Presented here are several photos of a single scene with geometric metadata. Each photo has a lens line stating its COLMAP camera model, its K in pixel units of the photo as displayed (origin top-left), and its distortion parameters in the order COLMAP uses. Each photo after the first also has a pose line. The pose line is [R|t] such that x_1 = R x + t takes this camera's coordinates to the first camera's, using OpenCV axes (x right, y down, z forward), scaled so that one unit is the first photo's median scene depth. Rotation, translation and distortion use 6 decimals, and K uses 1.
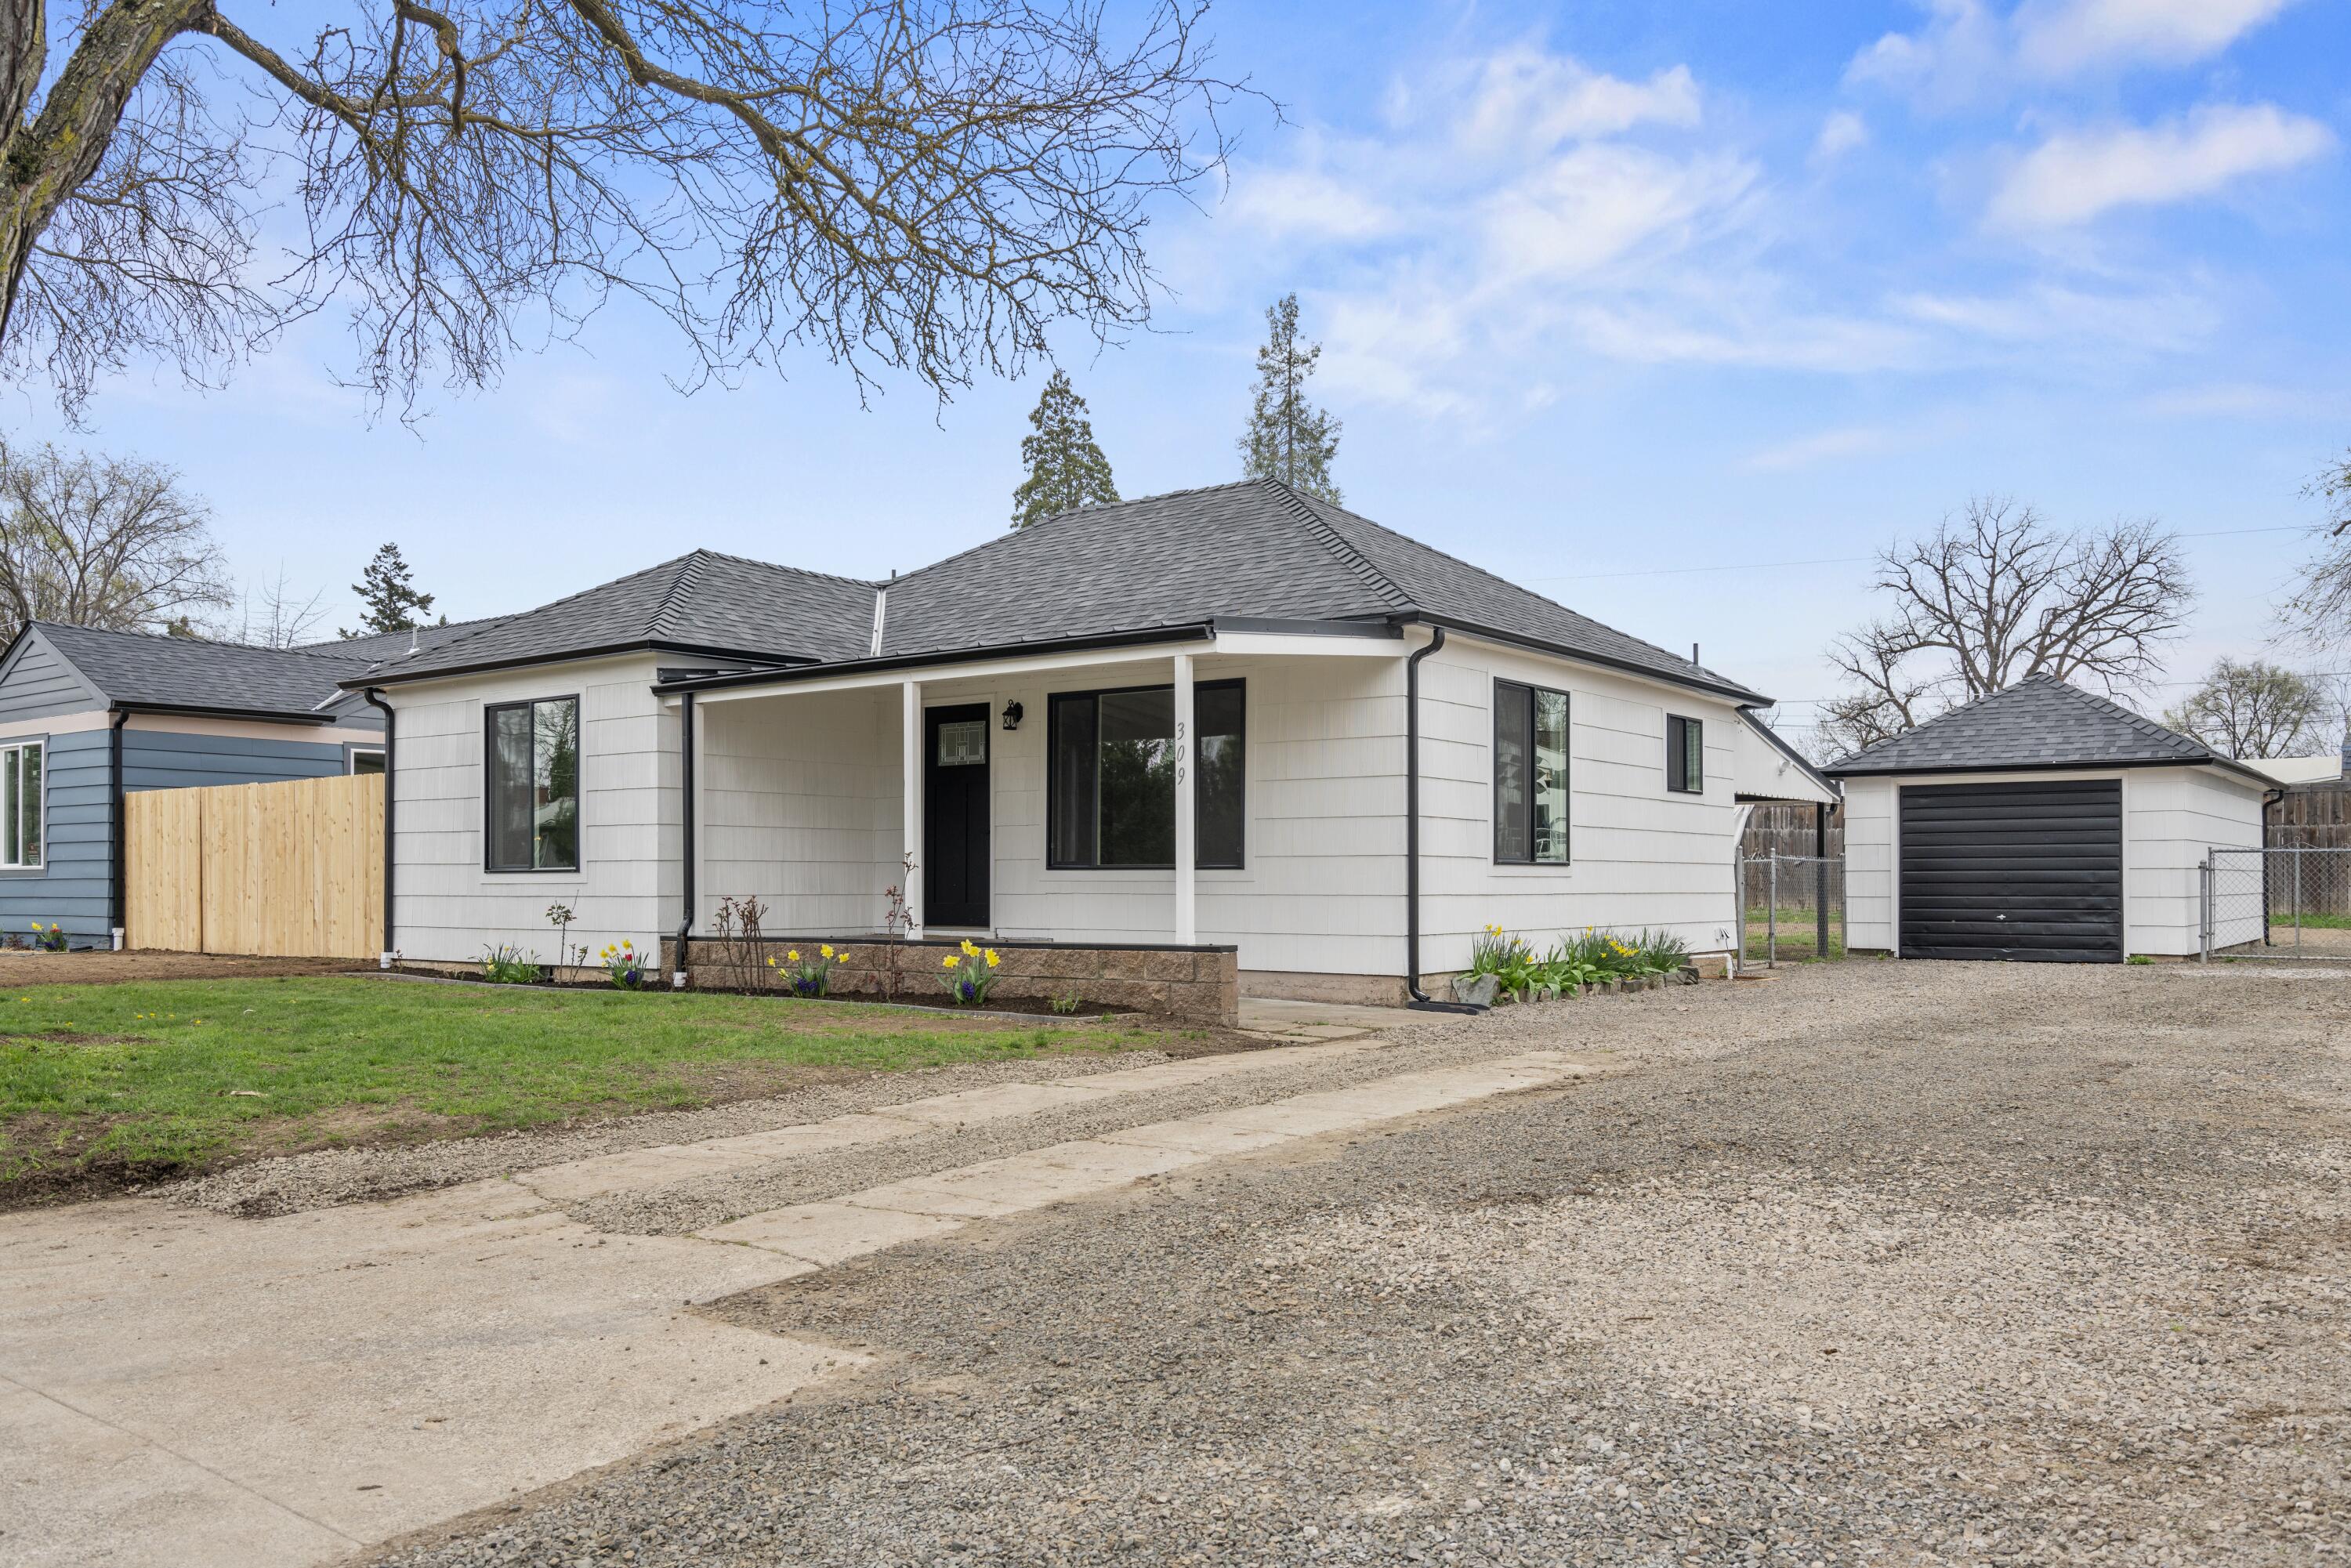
lens RADIAL K [[1773.1, 0, 1153.7], [0, 1773.1, 871.3], [0, 0, 1]] dist [0.015915, -0.008107]
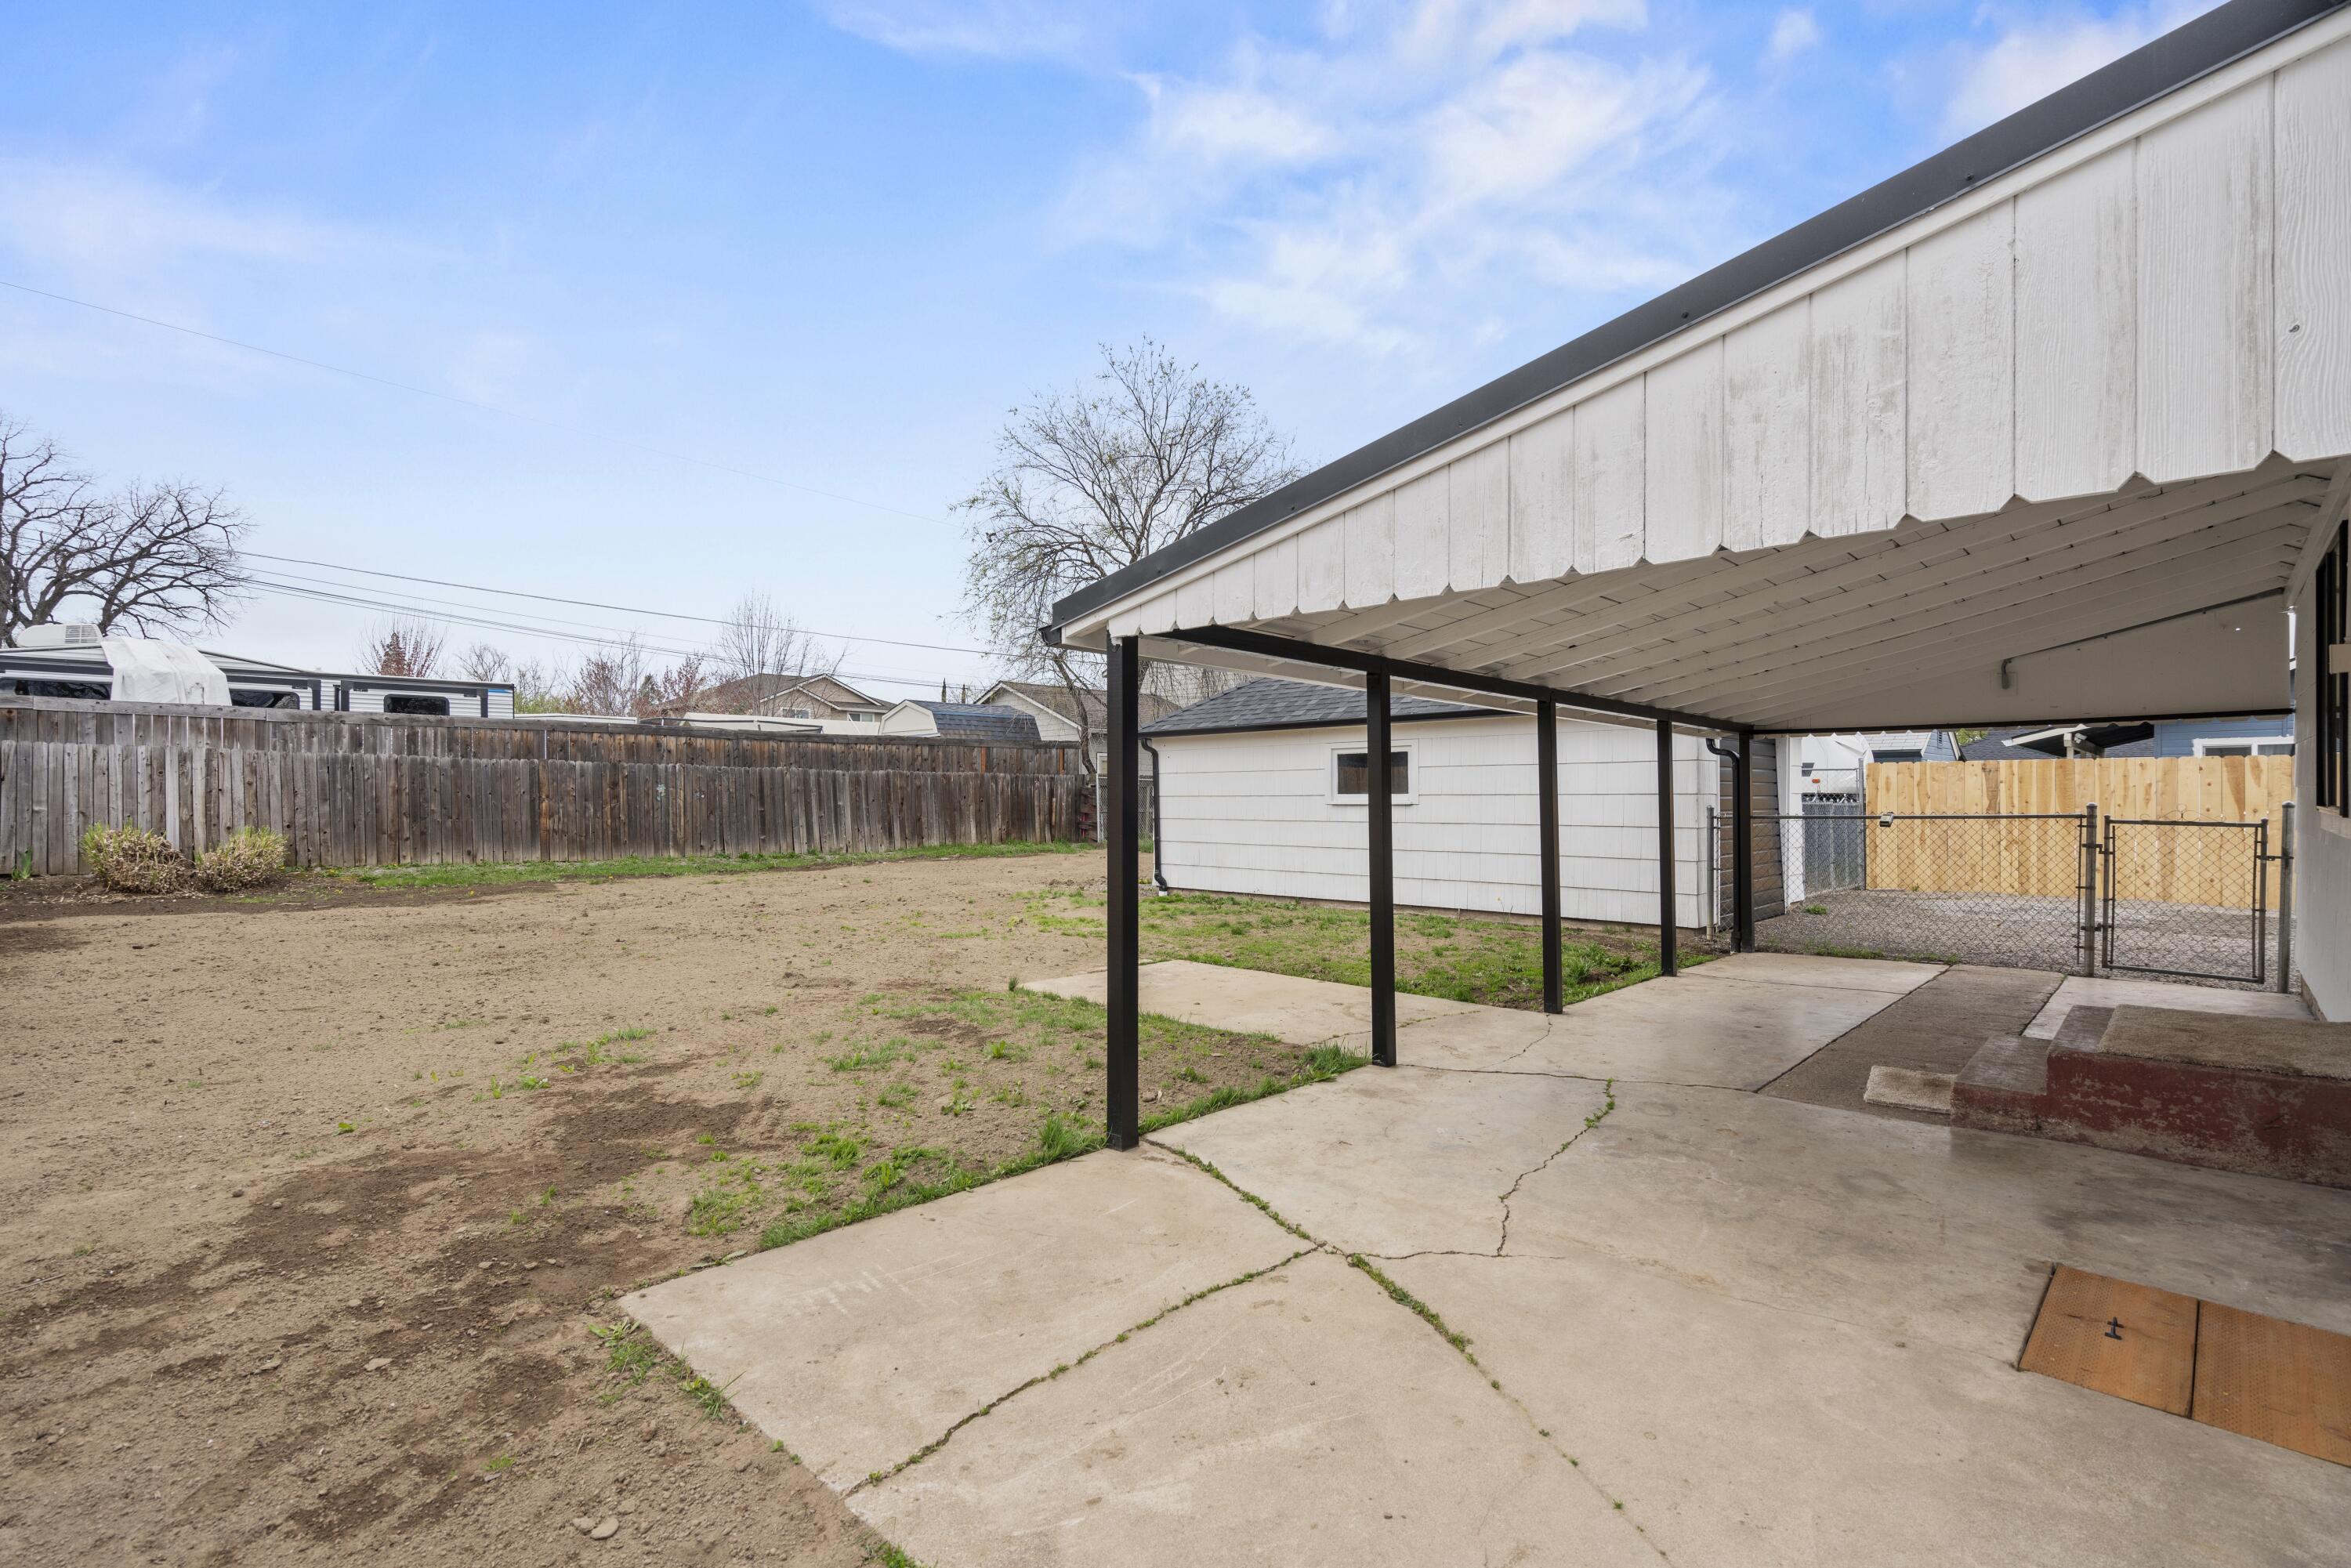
lens RADIAL K [[1046.6, 0, 1175.3], [0, 1046.6, 796.1], [0, 0, 1]] dist [-0.003864, -0.001235]
pose [[0.133429, 0.000510, 0.991058, -0.119013], [-0.003246, 0.999995, -0.000078, -0.022767], [-0.991053, -0.003206, 0.133430, 1.760009]]
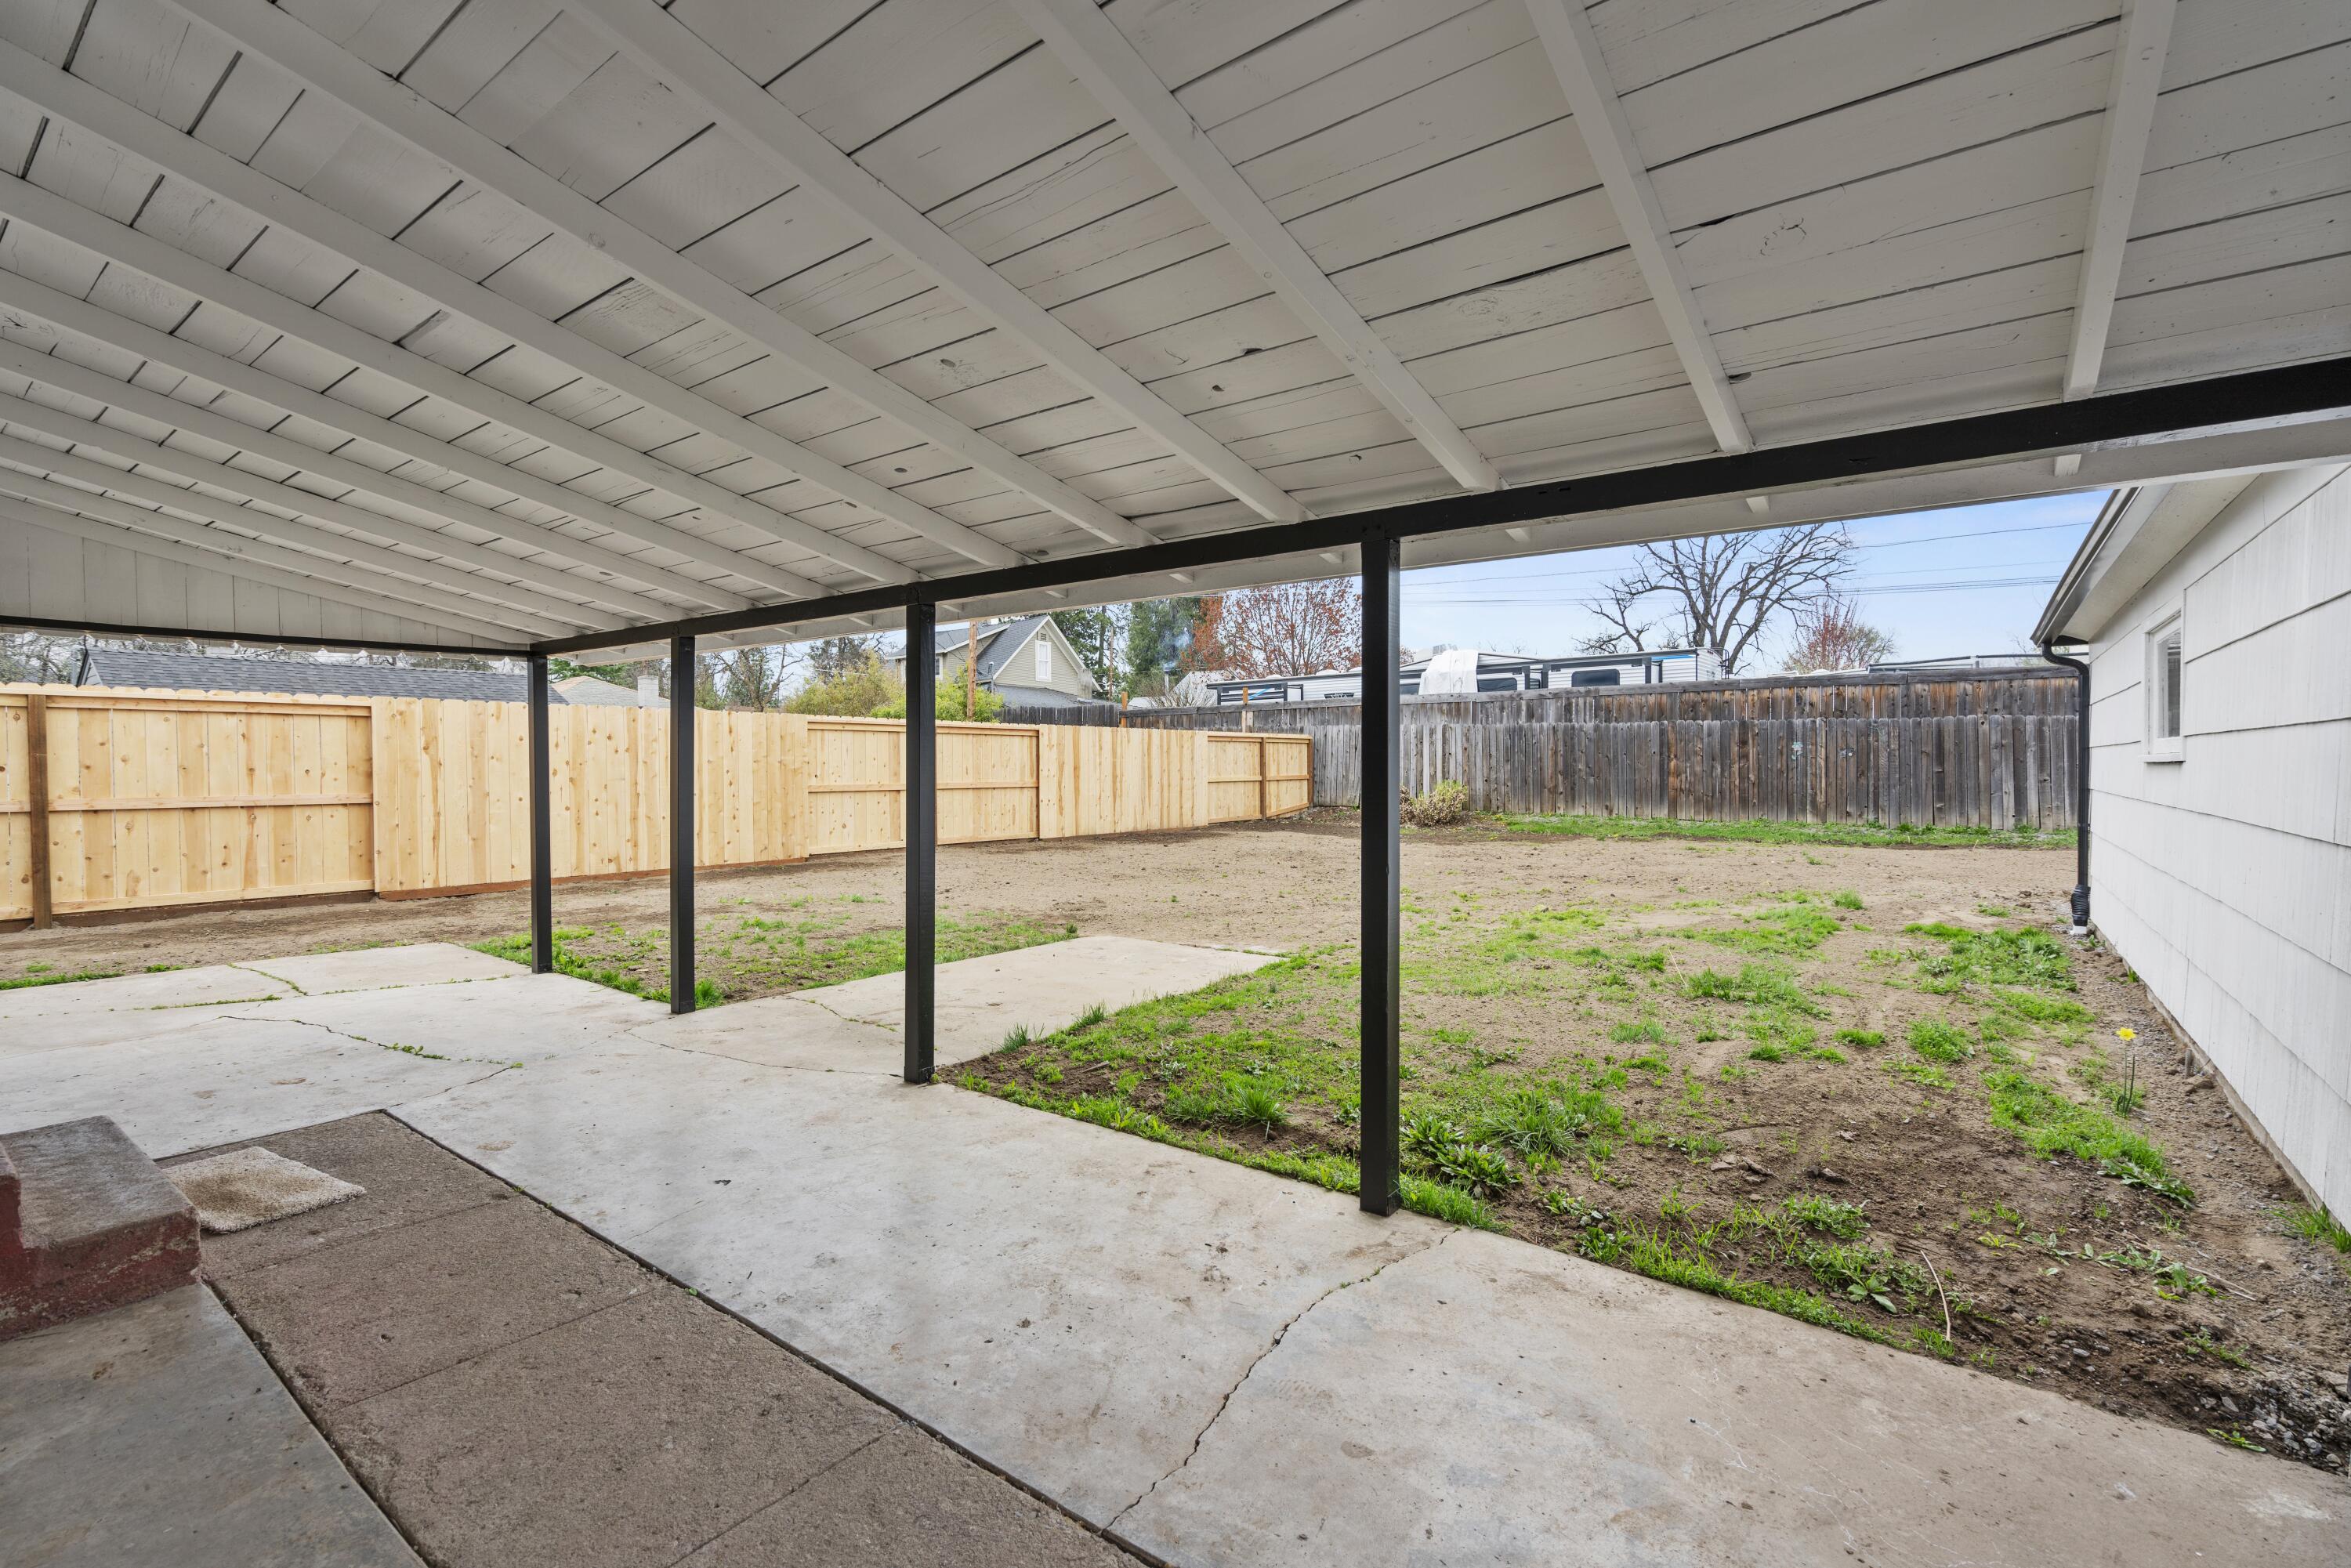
lens RADIAL K [[1046.6, 0, 1153.0], [0, 1046.6, 778.2], [0, 0, 1]] dist [-0.003864, -0.001235]
pose [[0.999958, -0.005747, -0.007160, 0.407468], [0.005864, 0.999848, 0.016395, -0.017544], [0.007064, -0.016437, 0.999840, 1.359725]]
